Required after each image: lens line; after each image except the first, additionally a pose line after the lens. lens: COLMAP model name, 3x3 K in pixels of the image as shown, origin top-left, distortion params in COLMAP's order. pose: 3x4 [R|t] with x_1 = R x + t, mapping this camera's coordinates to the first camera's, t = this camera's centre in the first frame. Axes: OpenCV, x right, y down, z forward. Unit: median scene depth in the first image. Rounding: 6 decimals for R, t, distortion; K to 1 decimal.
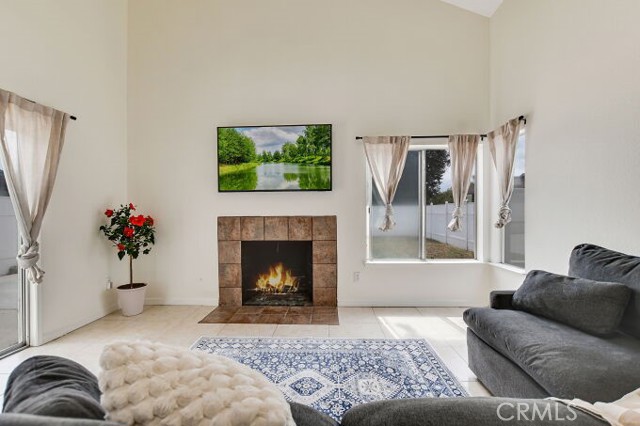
lens RADIAL K [[281.9, 0, 316.1], [0, 281.9, 217.4], [0, 0, 1]] dist [-0.019202, -0.000029]
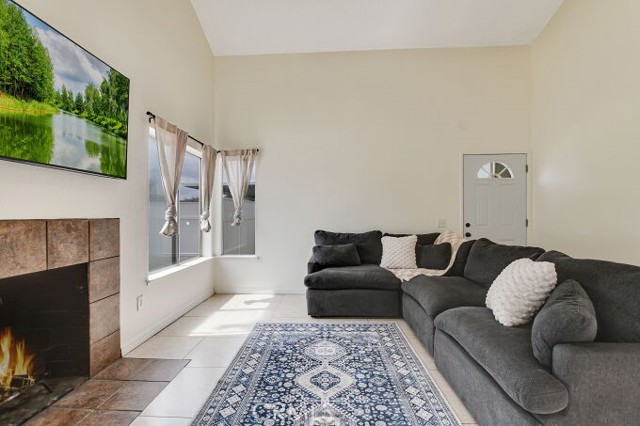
lens RADIAL K [[282.8, 0, 314.6], [0, 282.8, 213.4], [0, 0, 1]] dist [-0.023627, 0.000296]
pose [[0.004272, 0.010557, 0.999935, -0.588948], [0.021932, 0.999703, -0.010648, -0.000093], [-0.999750, 0.021976, 0.004039, 0.561618]]
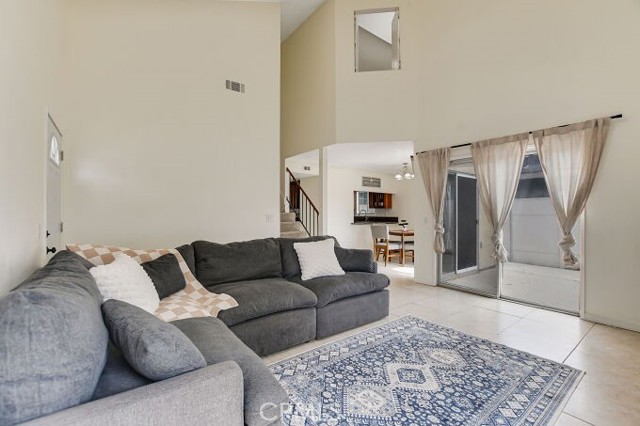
lens RADIAL K [[284.2, 0, 317.7], [0, 284.2, 216.0], [0, 0, 1]] dist [-0.019388, 0.000537]
pose [[-0.768048, 0.009558, -0.640321, 0.496785], [-0.005839, 0.999743, 0.021926, -0.009190], [0.640366, 0.020580, -0.767794, 0.866125]]
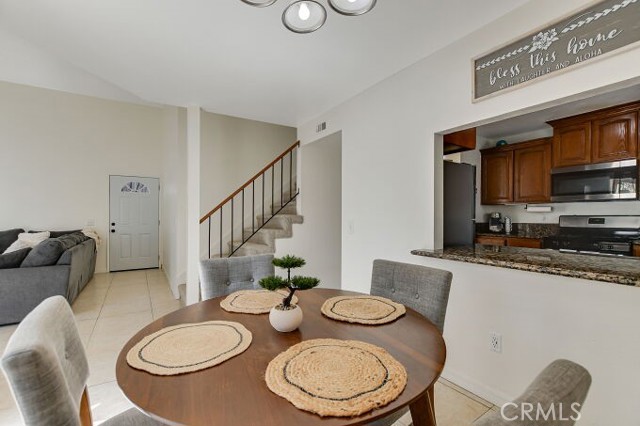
lens RADIAL K [[281.9, 0, 316.1], [0, 281.9, 217.4], [0, 0, 1]] dist [-0.019202, -0.000029]
pose [[-0.573179, -0.001156, 0.819429, -1.476030], [0.012802, 0.999864, 0.010365, 0.007859], [-0.819330, 0.016431, -0.573087, -0.106033]]
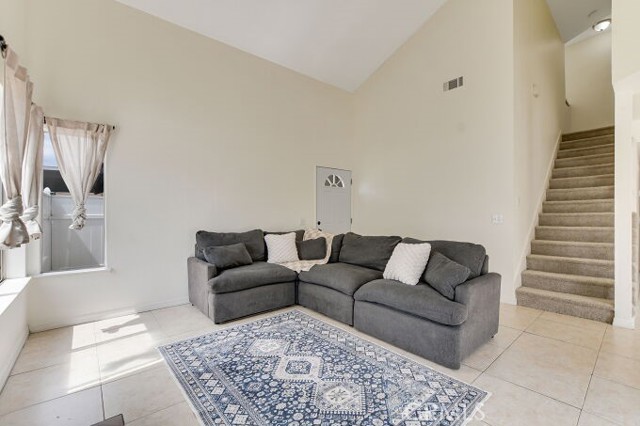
lens RADIAL K [[284.2, 0, 317.7], [0, 284.2, 216.0], [0, 0, 1]] dist [-0.019388, 0.000537]
pose [[-0.676249, -0.000695, 0.736672, -0.500863], [0.014168, 0.999802, 0.013949, -0.006445], [-0.736536, 0.019870, -0.676106, 0.928998]]
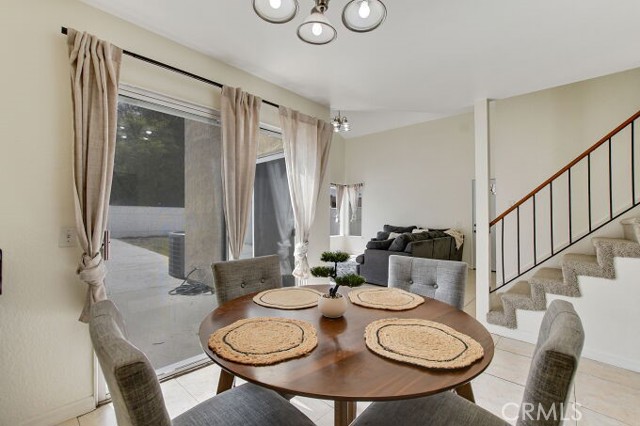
lens RADIAL K [[286.6, 0, 313.1], [0, 286.6, 210.1], [0, 0, 1]] dist [0.000329, 0.000128]
pose [[0.659340, 0.025960, 0.751396, -1.489130], [-0.004273, 0.999517, -0.030783, 0.013964], [-0.751832, 0.017086, 0.659133, -0.479156]]
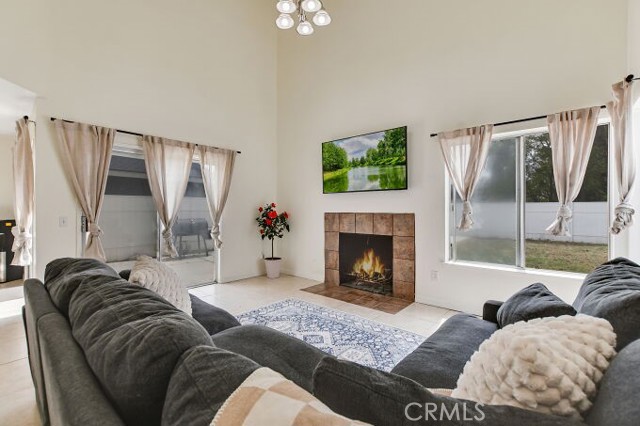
lens RADIAL K [[282.8, 0, 314.6], [0, 282.8, 213.4], [0, 0, 1]] dist [-0.023627, 0.000296]
pose [[0.777774, 0.014782, -0.628370, 0.444752], [-0.015415, 0.999871, 0.004442, -0.004262], [0.628355, 0.006231, 0.777902, -0.027926]]
